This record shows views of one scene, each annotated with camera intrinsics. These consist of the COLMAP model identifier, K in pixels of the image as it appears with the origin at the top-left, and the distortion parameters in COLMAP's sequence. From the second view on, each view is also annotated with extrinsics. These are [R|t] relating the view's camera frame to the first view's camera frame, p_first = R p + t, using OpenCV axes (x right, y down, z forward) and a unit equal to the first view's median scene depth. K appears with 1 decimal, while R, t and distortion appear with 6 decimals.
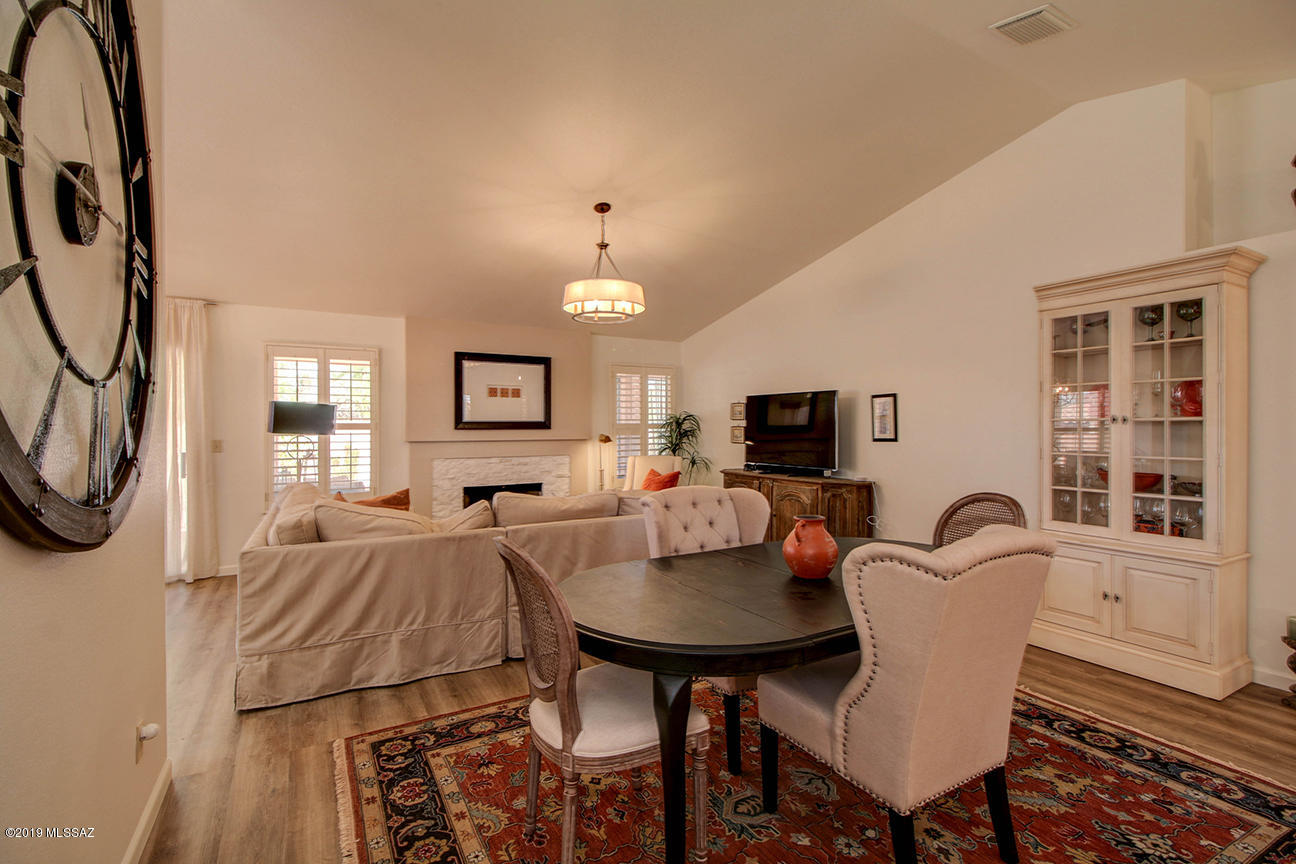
lens RADIAL K [[590.8, 0, 646.2], [0, 590.8, 442.7], [0, 0, 1]] dist [0.019835, -0.008655]
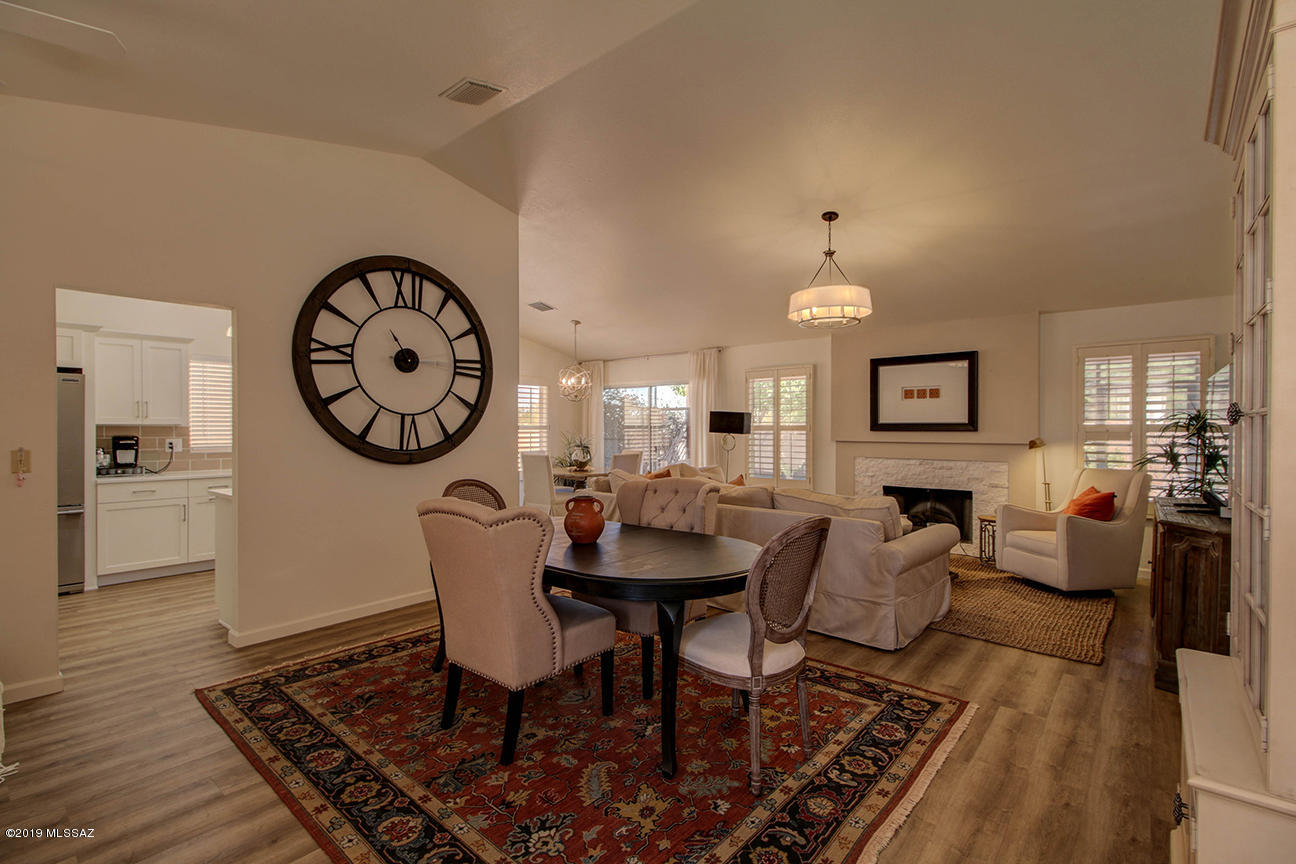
lens RADIAL K [[590.8, 0, 639.6], [0, 590.8, 433.2], [0, 0, 1]] dist [0.019835, -0.008655]
pose [[0.340247, 0.010461, -0.940278, 0.574702], [-0.028855, 0.999583, 0.000680, -0.006941], [0.939893, 0.026901, 0.340407, 0.246061]]
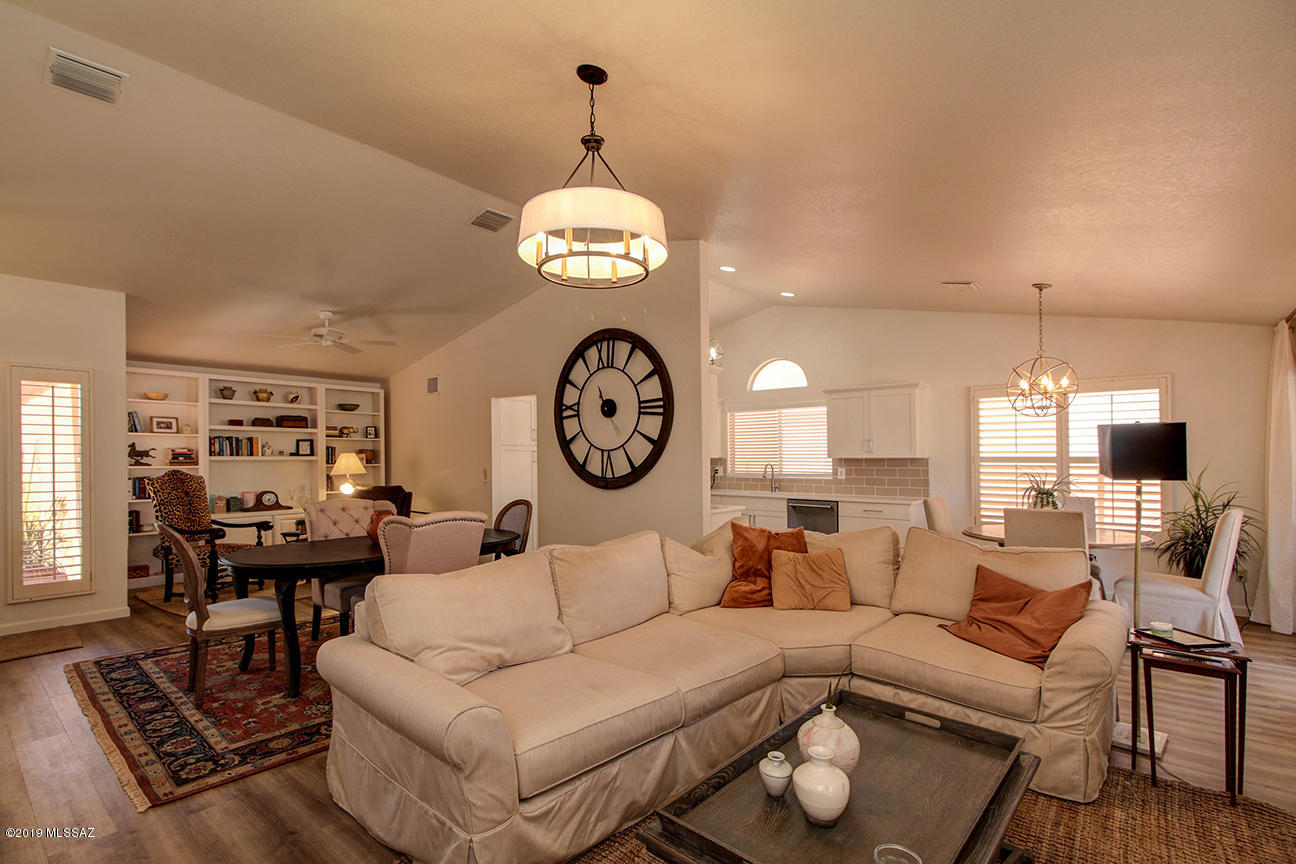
lens RADIAL K [[590.8, 0, 644.2], [0, 590.8, 450.6], [0, 0, 1]] dist [0.019835, -0.008655]
pose [[-0.934991, -0.001433, -0.354669, 0.066507], [-0.008022, 0.999821, 0.017108, -0.037303], [0.354581, 0.018841, -0.934835, 1.118367]]
